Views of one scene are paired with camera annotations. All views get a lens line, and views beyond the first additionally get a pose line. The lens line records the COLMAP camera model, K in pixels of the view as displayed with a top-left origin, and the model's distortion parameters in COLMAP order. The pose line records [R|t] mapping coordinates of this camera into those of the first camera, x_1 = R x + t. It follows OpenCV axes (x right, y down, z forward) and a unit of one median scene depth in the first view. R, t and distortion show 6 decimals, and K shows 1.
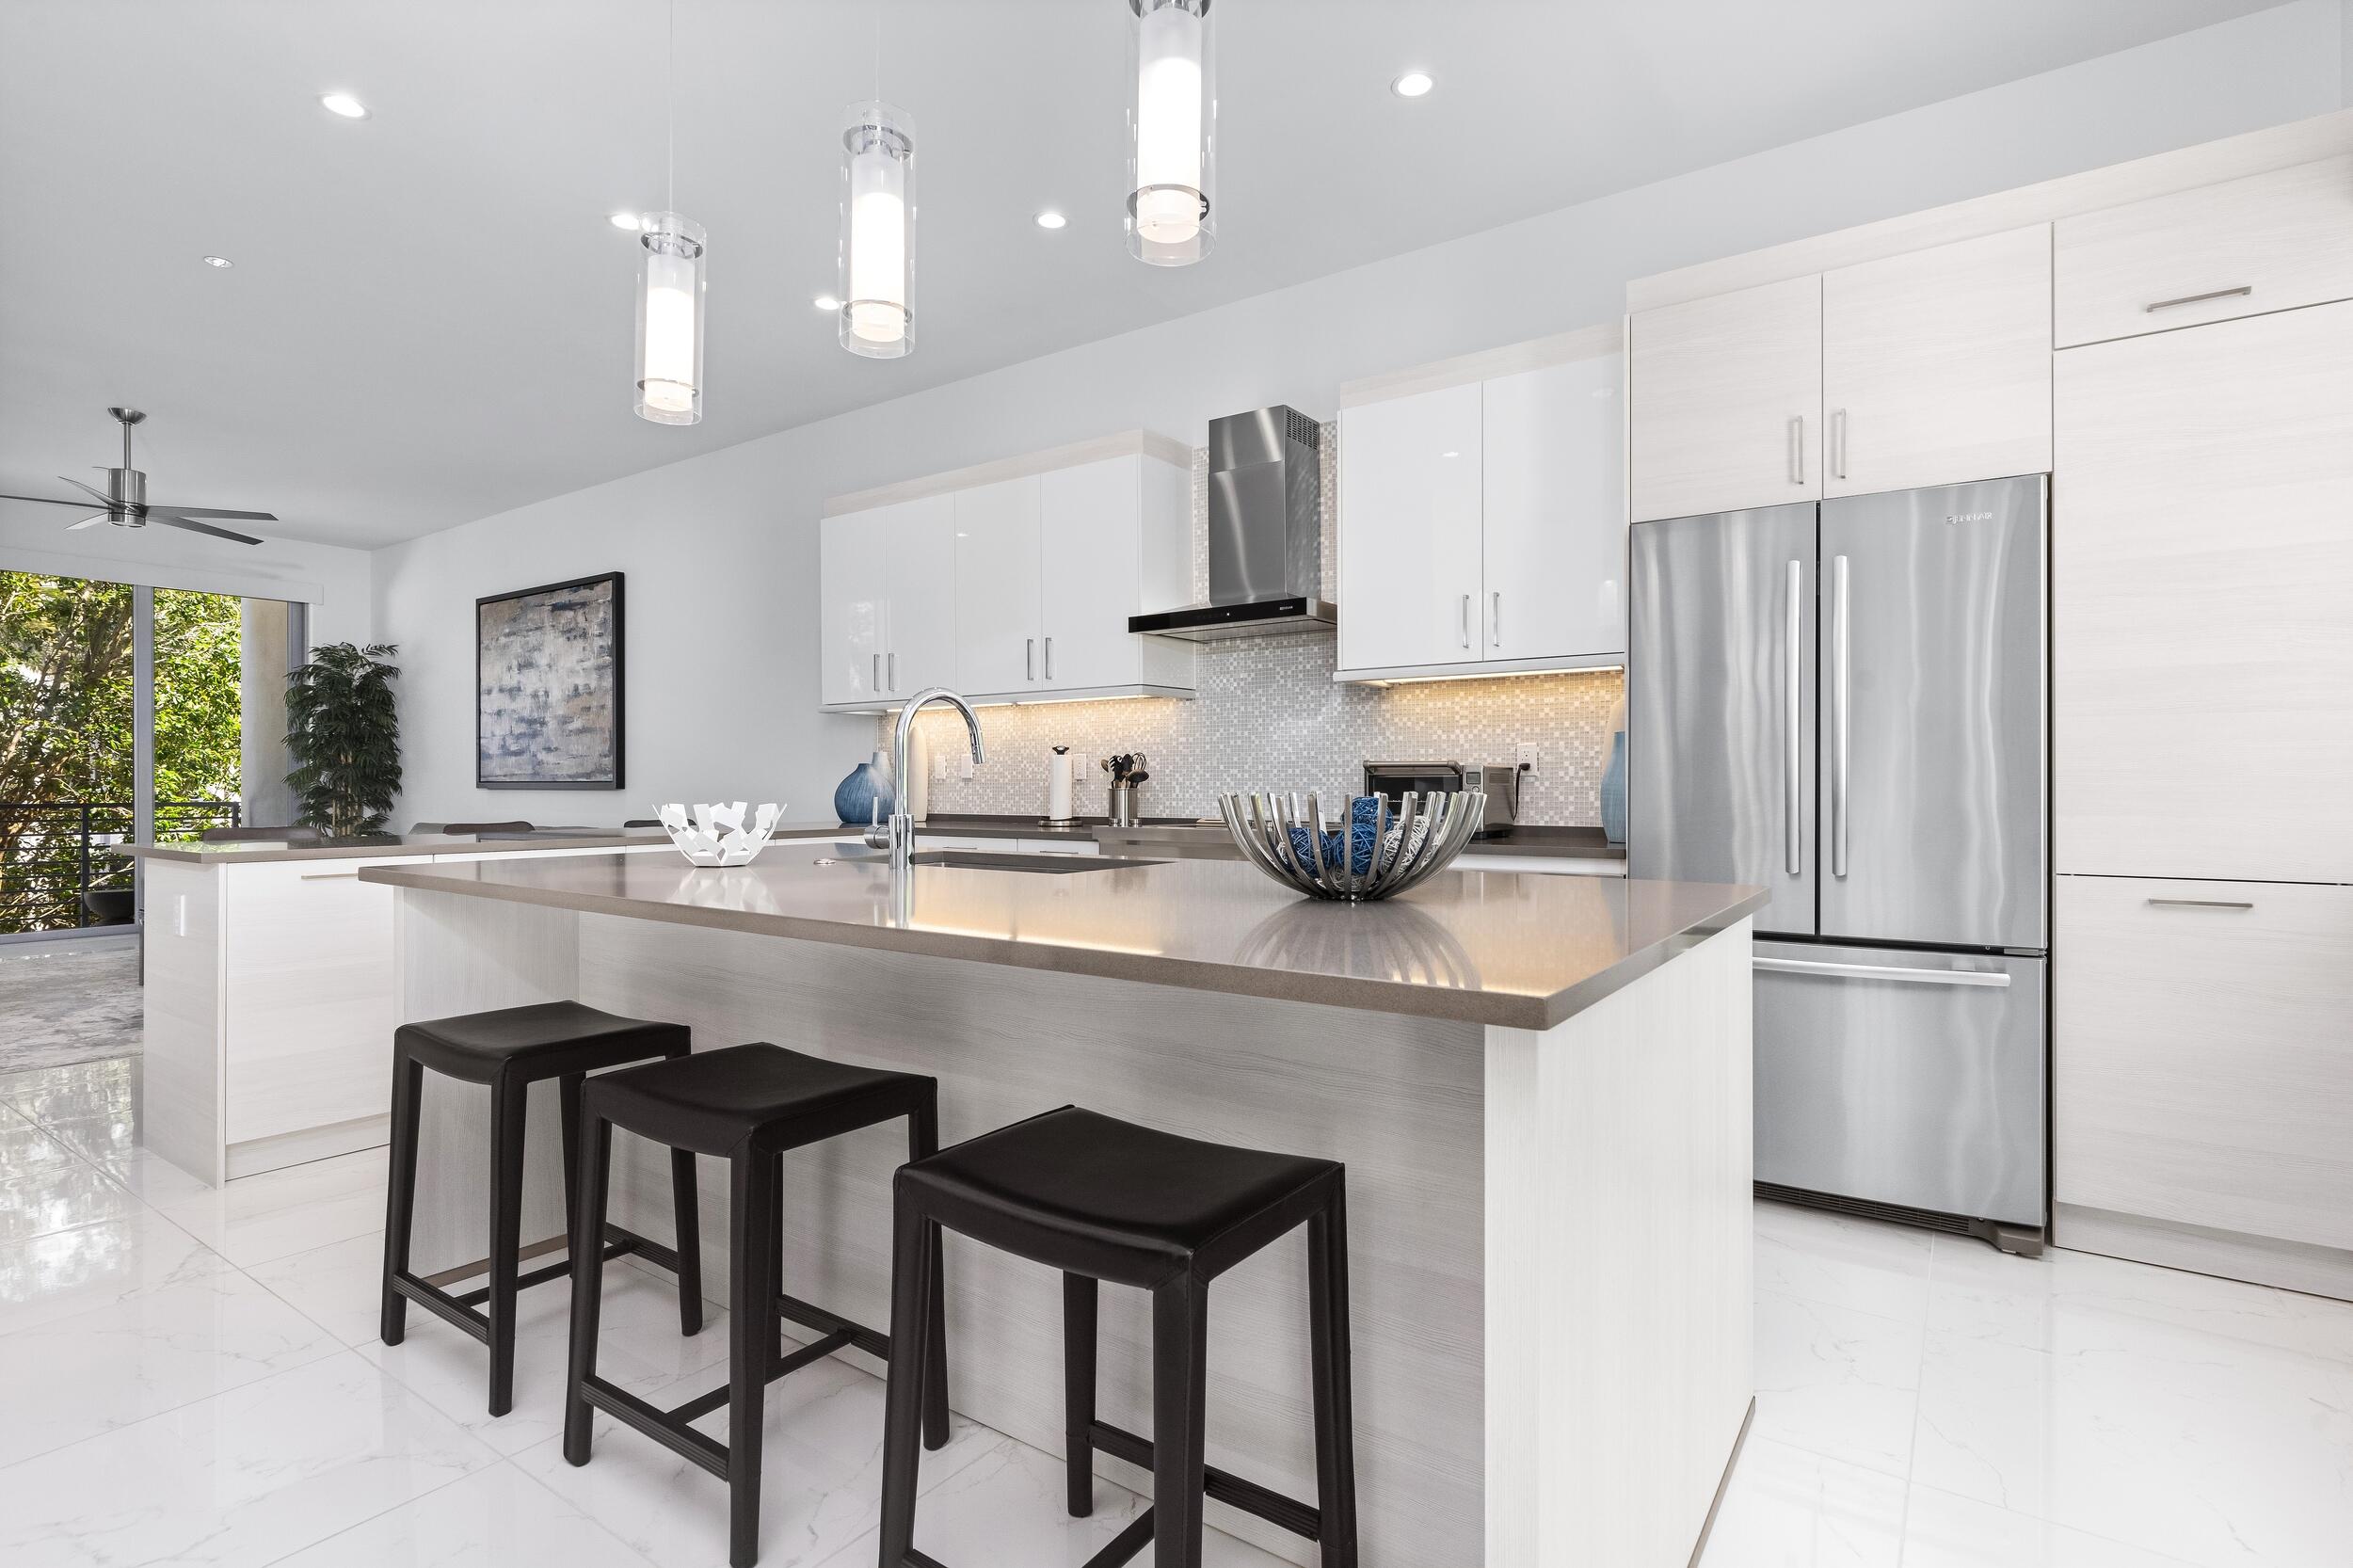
lens RADIAL K [[1153.3, 0, 1175.9], [0, 1153.3, 774.3], [0, 0, 1]] dist [-0.001235, 0.000480]
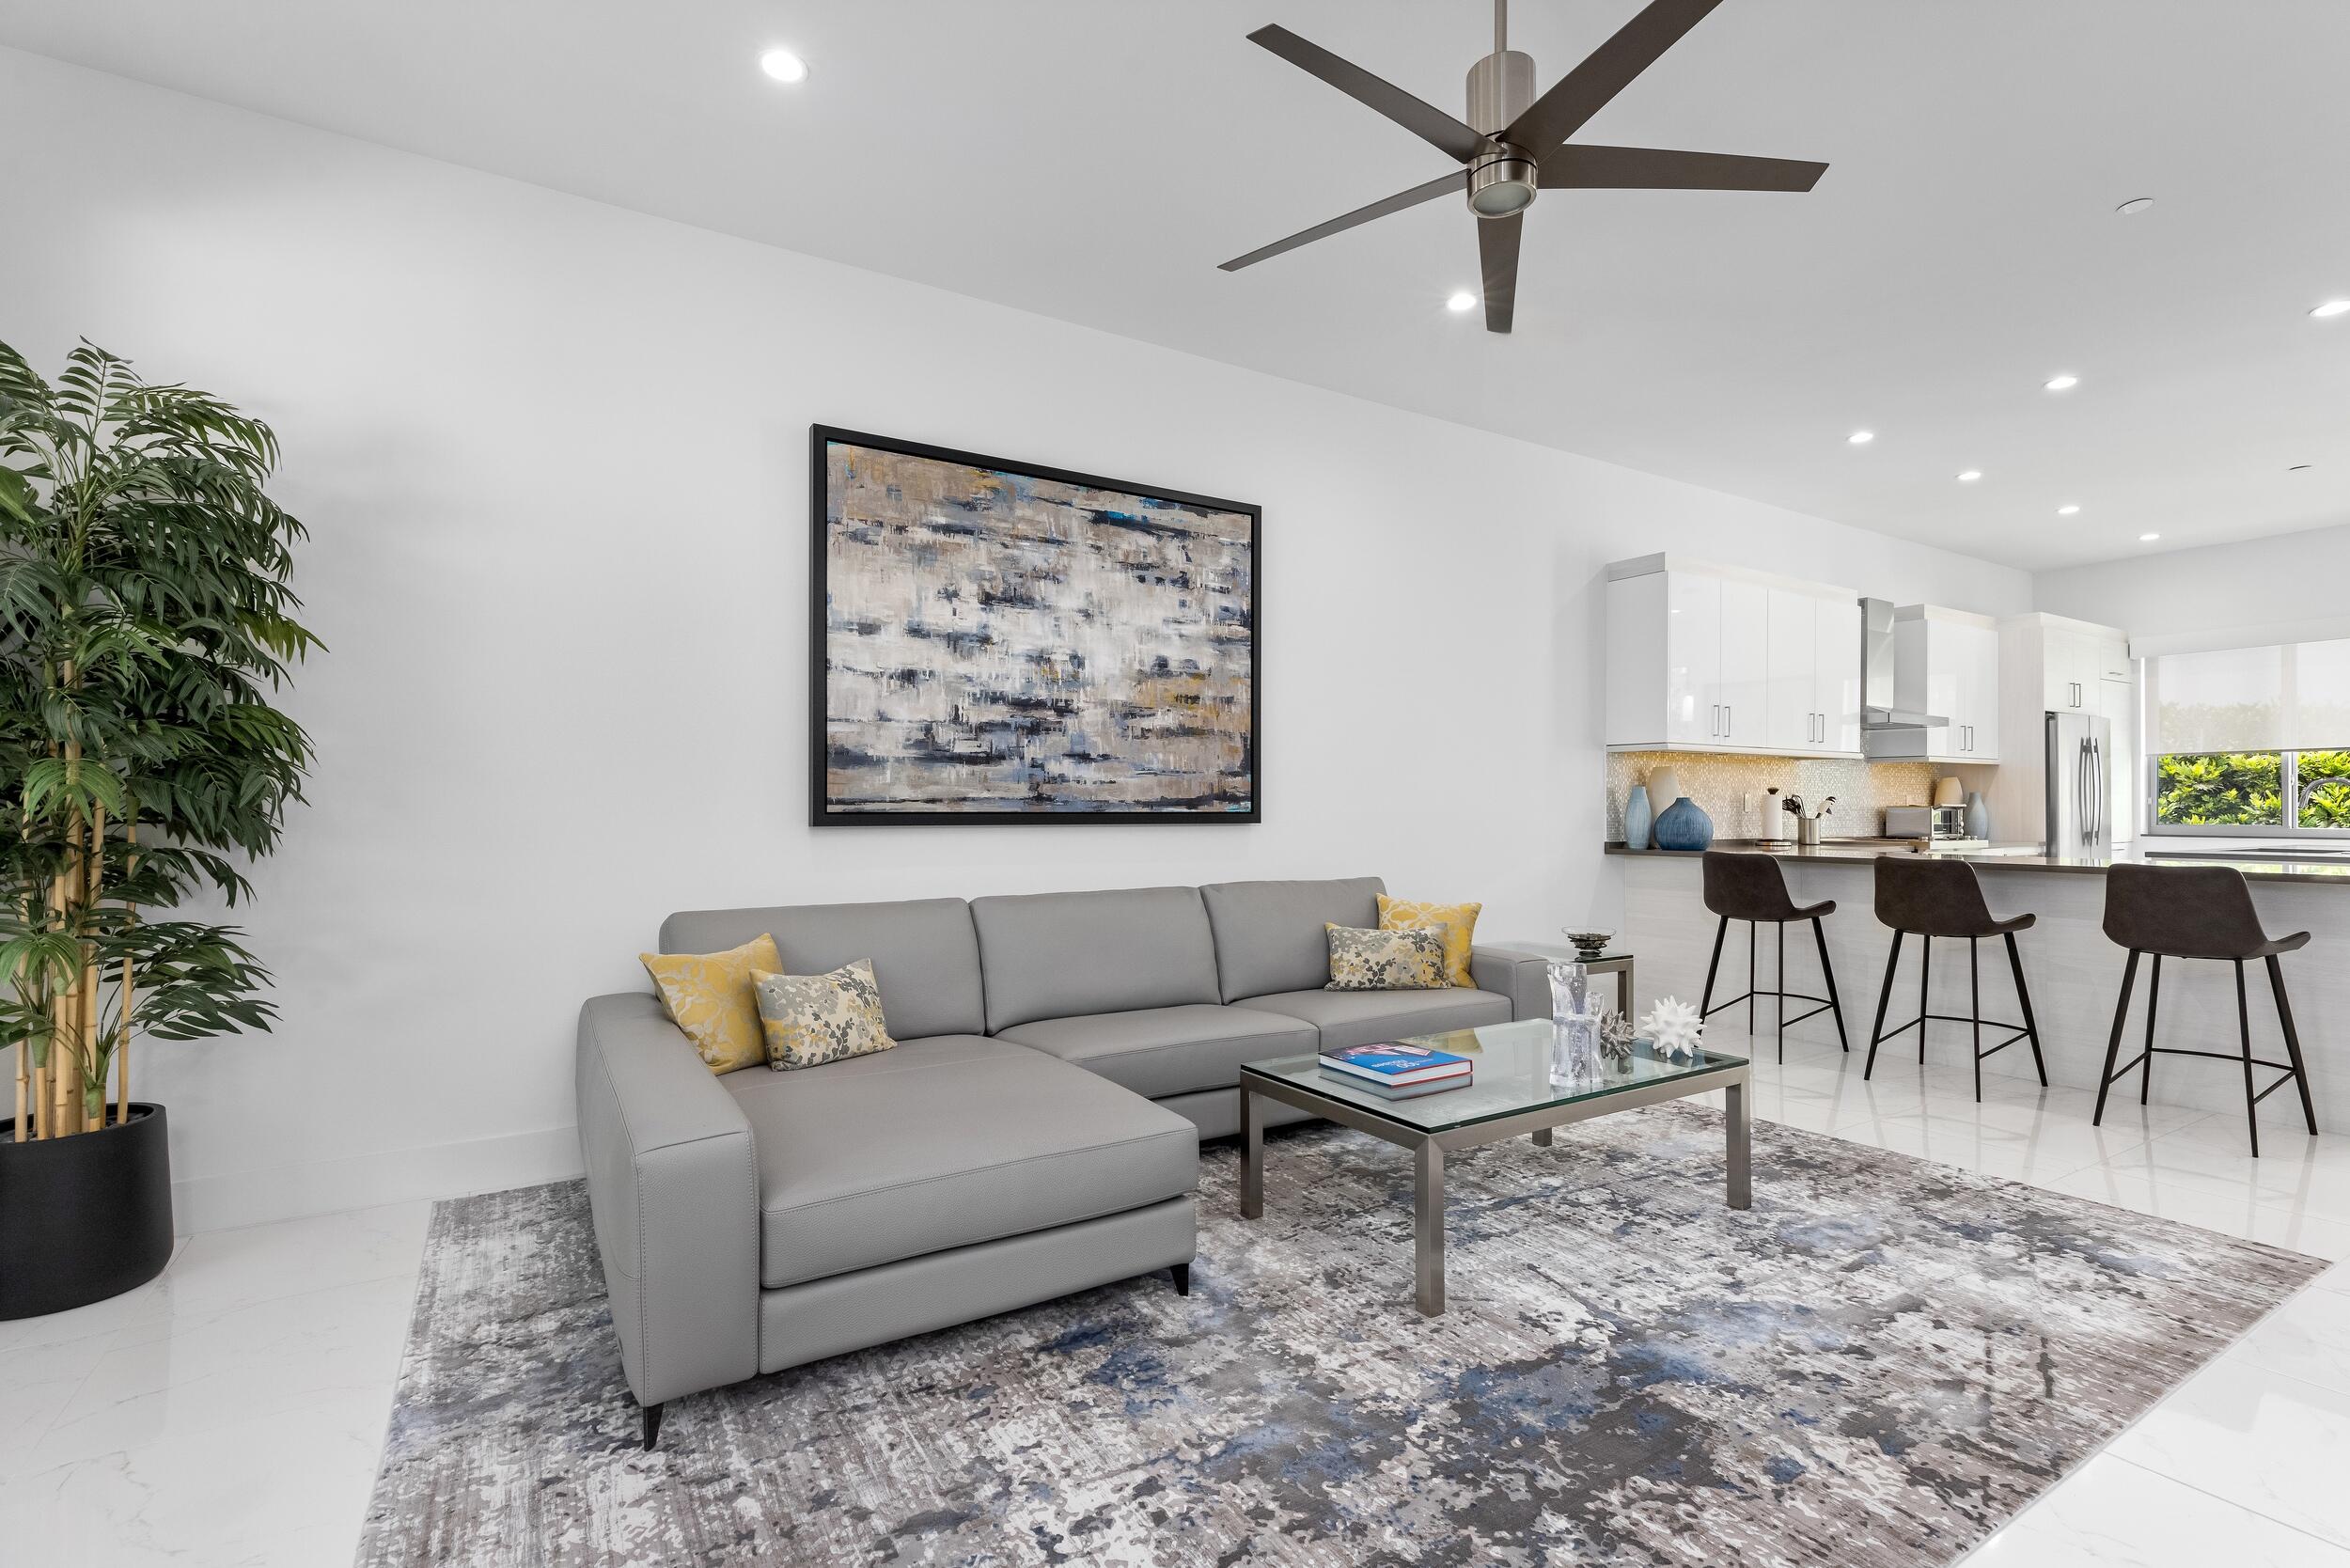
lens RADIAL K [[1090.3, 0, 1168.1], [0, 1090.3, 799.6], [0, 0, 1]] dist [0.001108, 0.000319]
pose [[0.392926, 0.009693, 0.919519, -1.076207], [-0.008699, 0.999939, -0.006823, 0.003339], [-0.919529, -0.005318, 0.392987, 0.777101]]
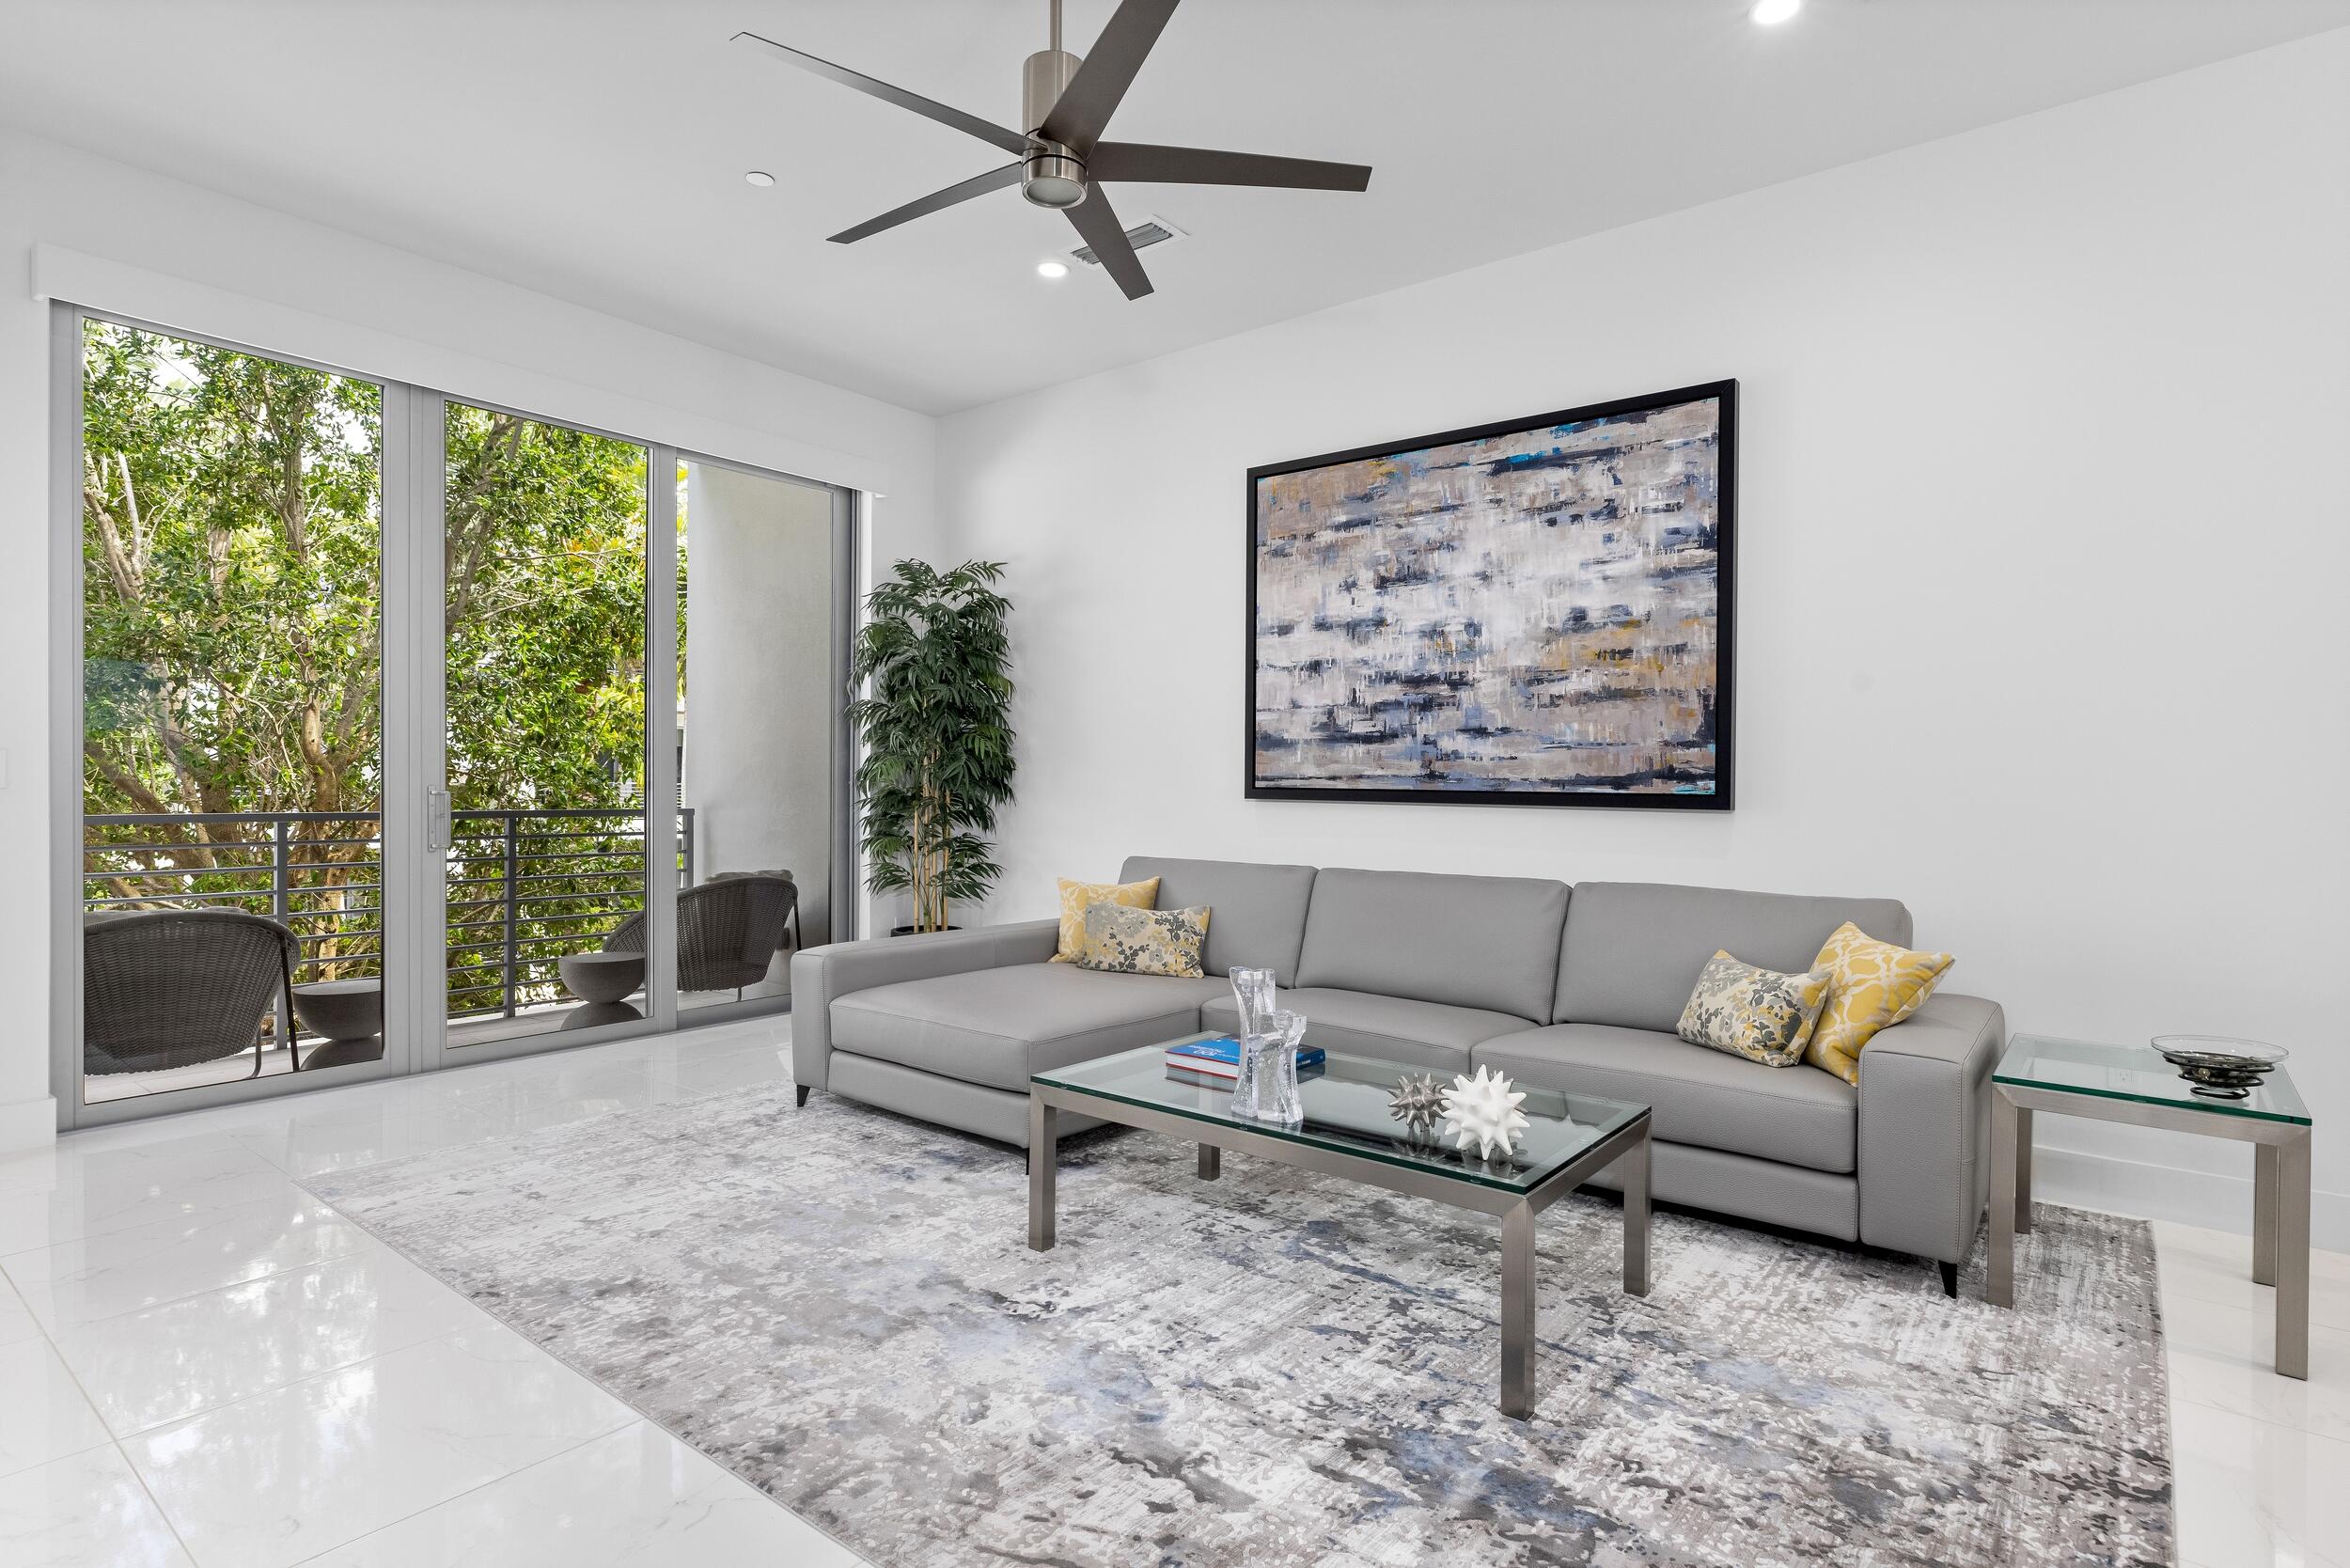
lens RADIAL K [[1199.4, 0, 1166.8], [0, 1199.4, 787.0], [0, 0, 1]] dist [-0.002115, 0.001044]
pose [[0.997778, 0.013419, -0.065256, -0.680853], [-0.012567, 0.999831, 0.013442, -0.001412], [0.065426, -0.012592, 0.997778, 0.449480]]
